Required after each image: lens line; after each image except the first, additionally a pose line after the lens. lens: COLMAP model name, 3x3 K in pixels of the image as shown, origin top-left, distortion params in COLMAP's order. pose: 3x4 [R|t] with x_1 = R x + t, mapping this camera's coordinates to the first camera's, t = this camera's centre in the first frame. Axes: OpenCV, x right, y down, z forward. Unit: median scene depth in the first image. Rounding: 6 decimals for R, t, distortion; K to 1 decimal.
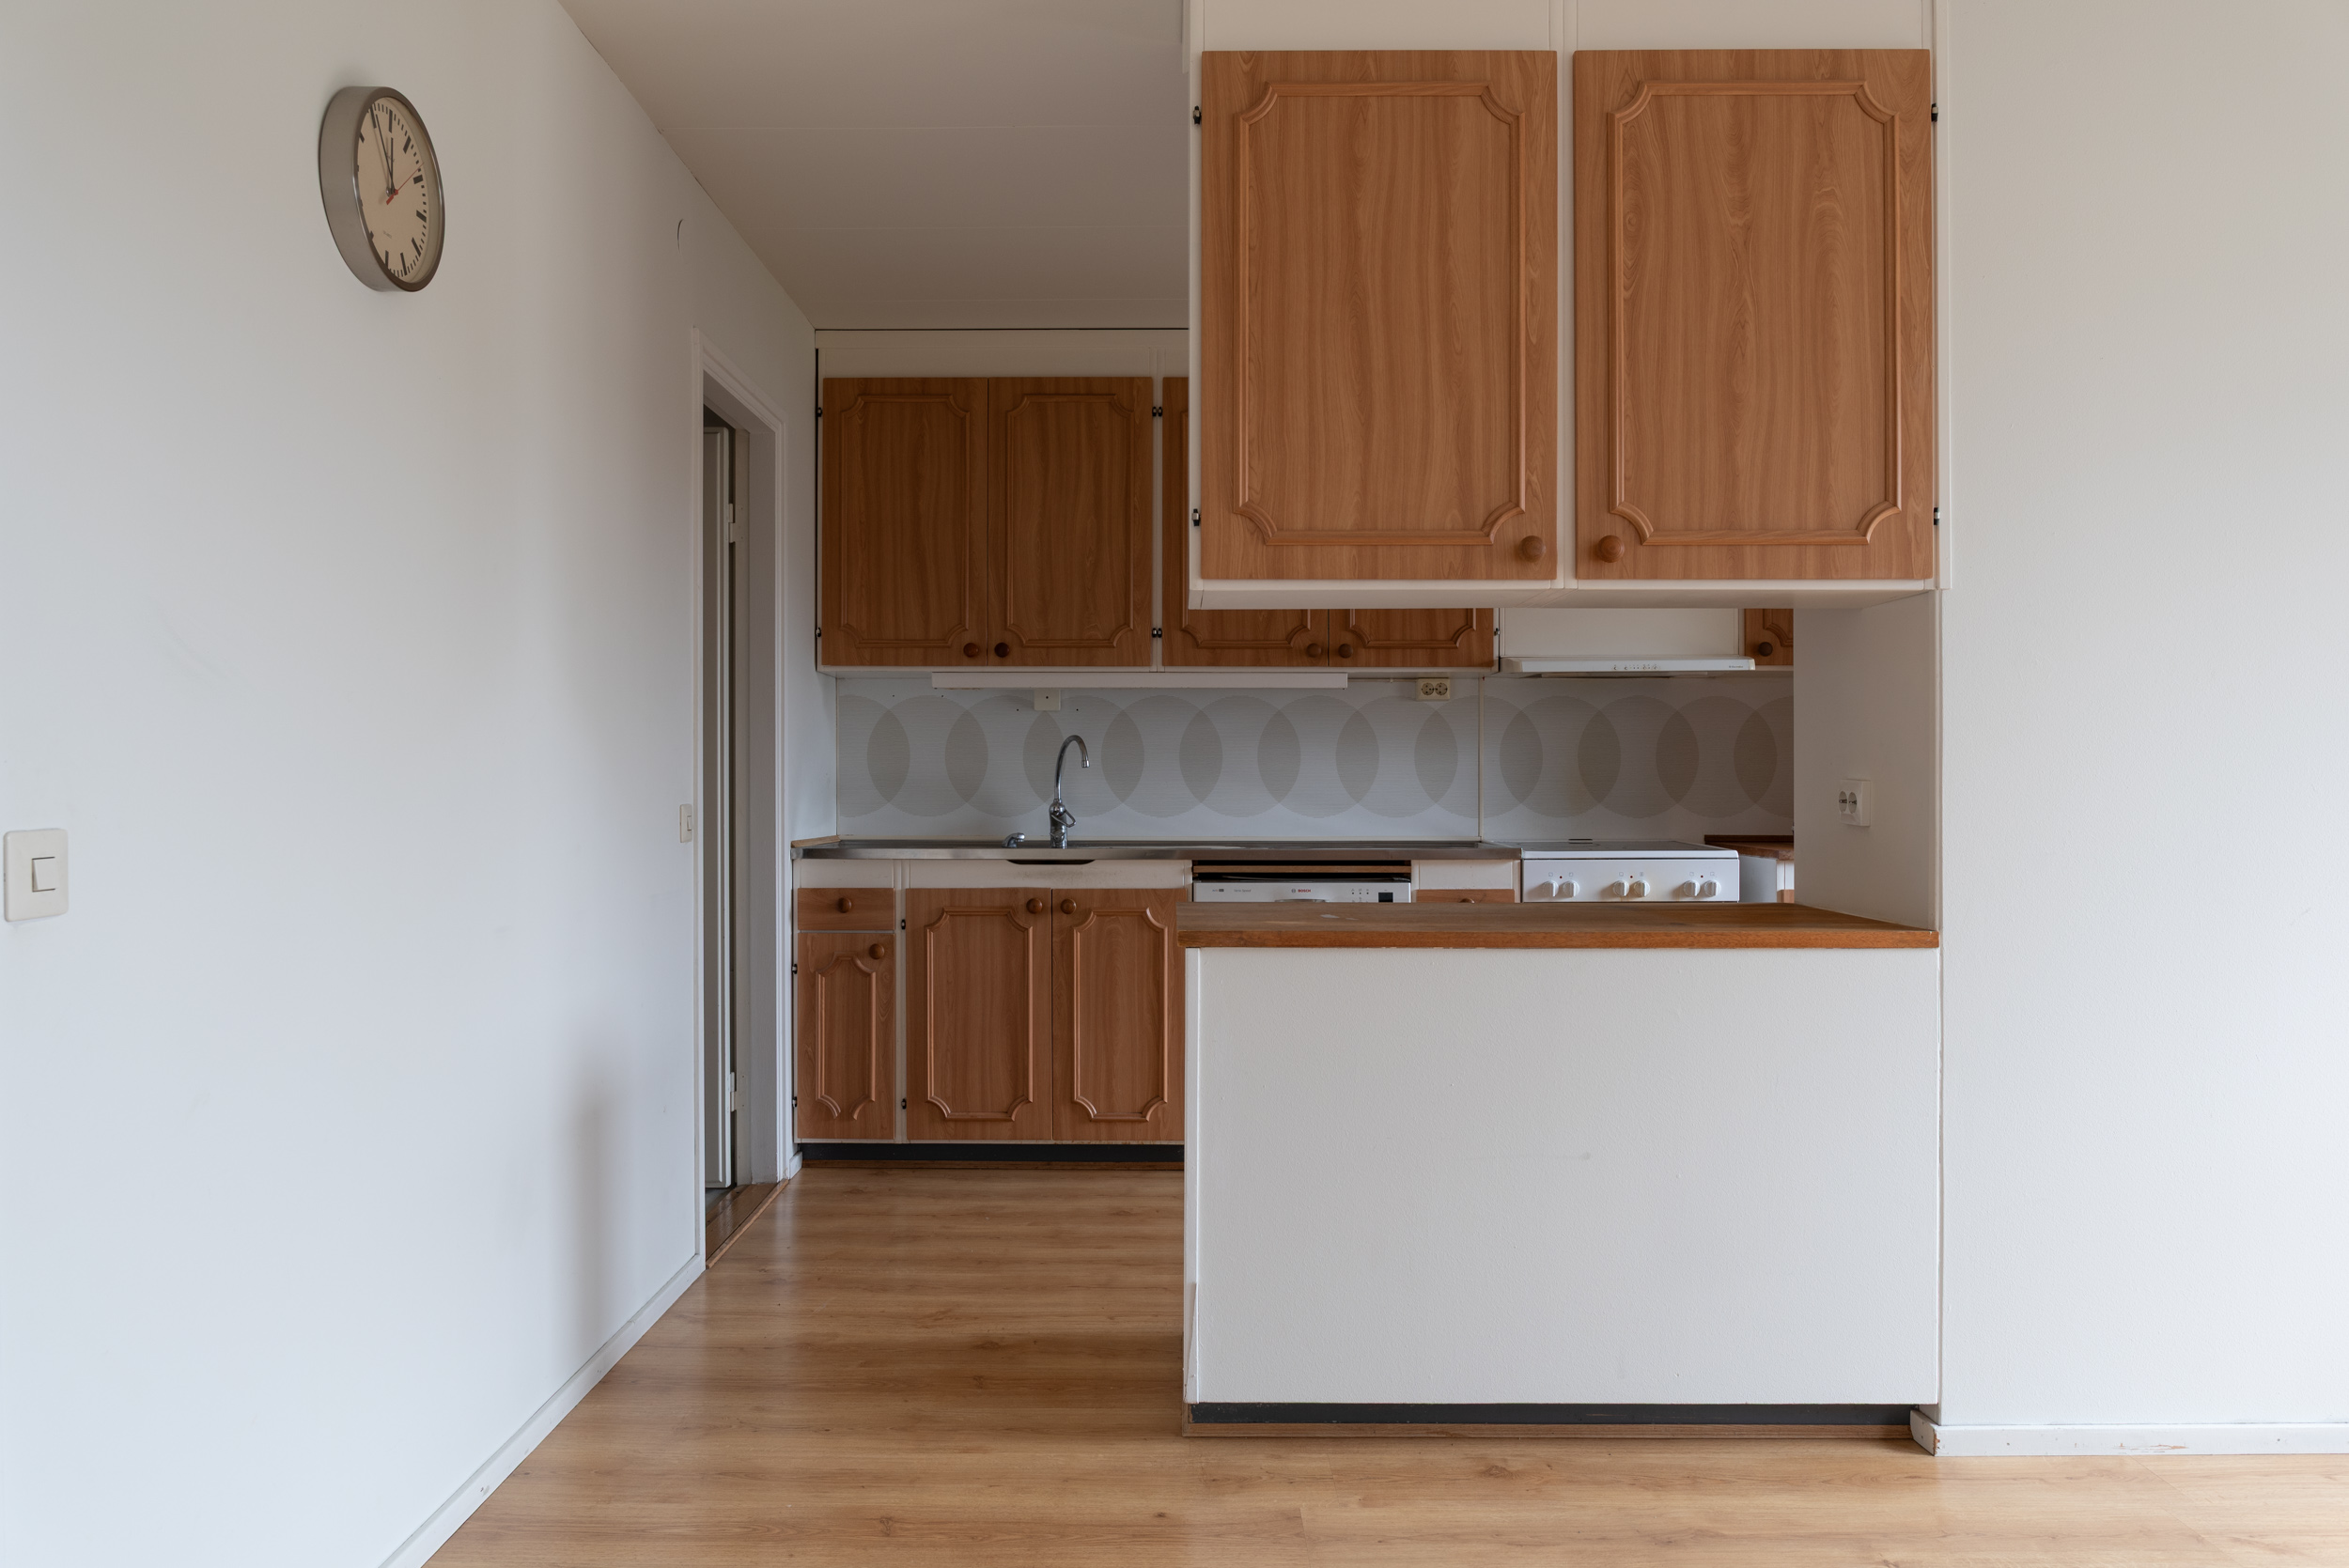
lens RADIAL K [[1670.1, 0, 1161.4], [0, 1670.1, 777.2], [0, 0, 1]] dist [-0.010897, -0.004775]
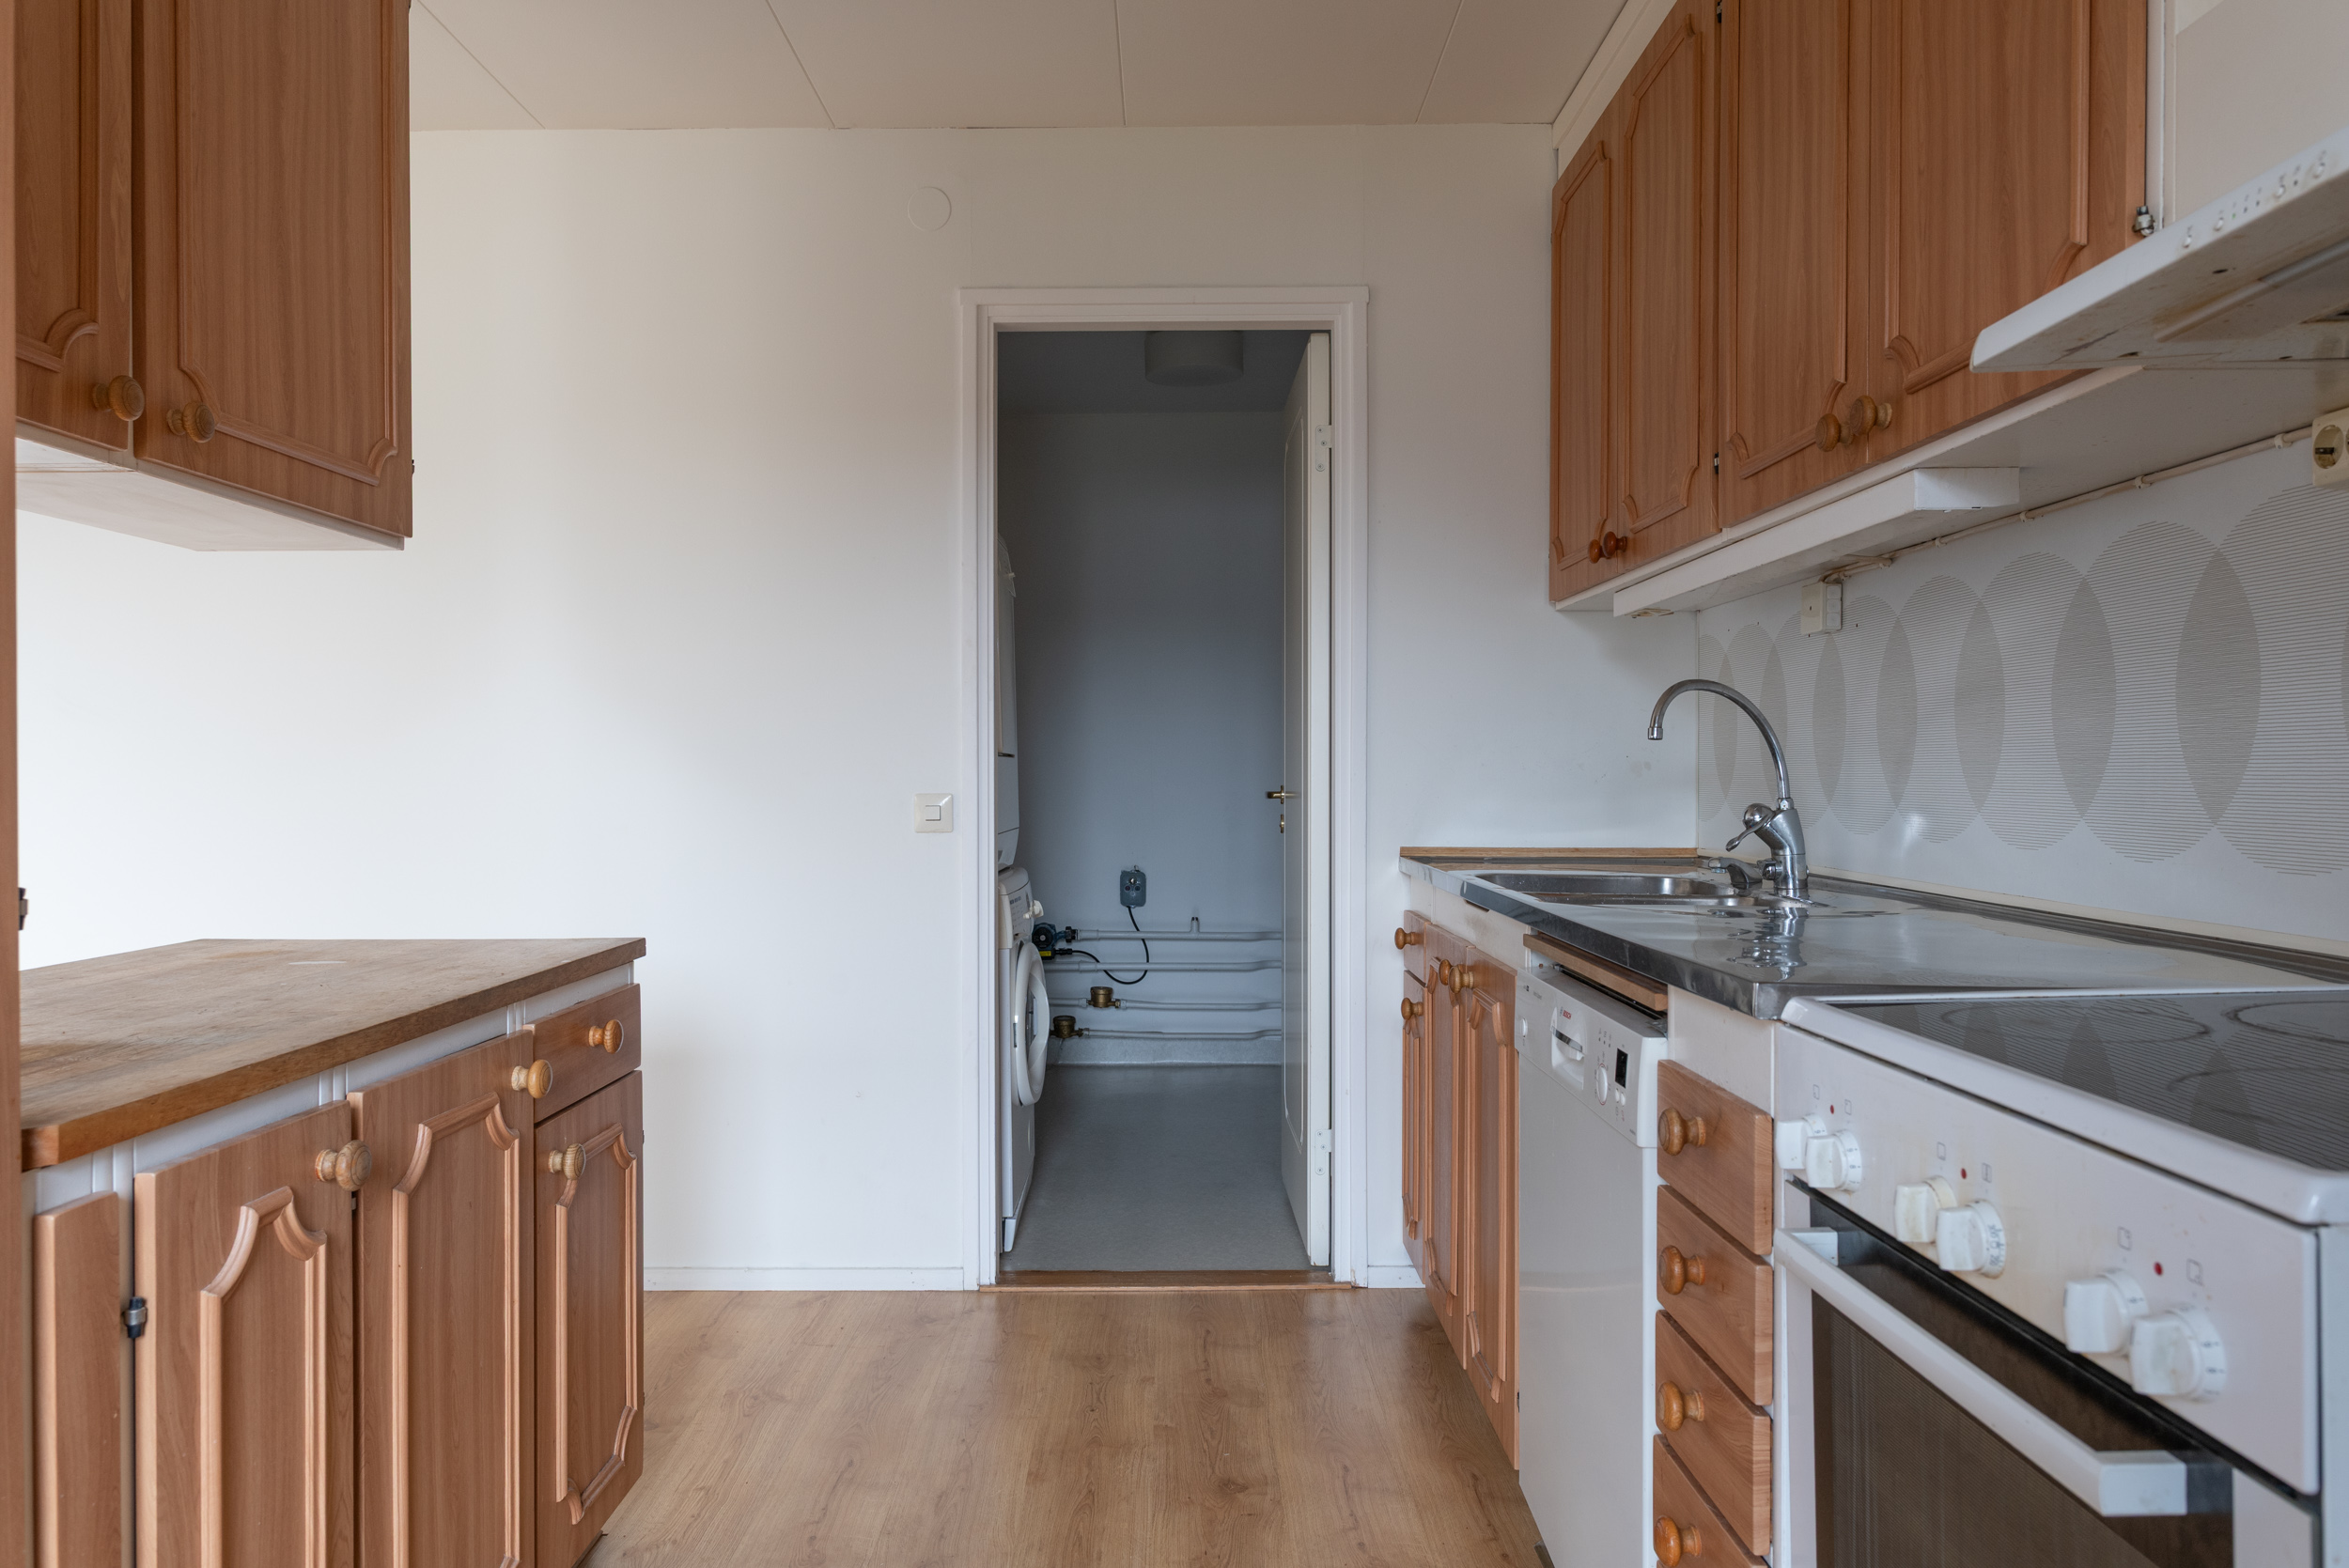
lens RADIAL K [[1631.0, 0, 1164.8], [0, 1631.0, 783.3], [0, 0, 1]] dist [0.001705, -0.002149]
pose [[-0.000126, 0.004766, -0.999989, 0.599167], [-0.005658, 0.999973, 0.004767, 0.009284], [0.999984, 0.005659, -0.000099, 1.050867]]
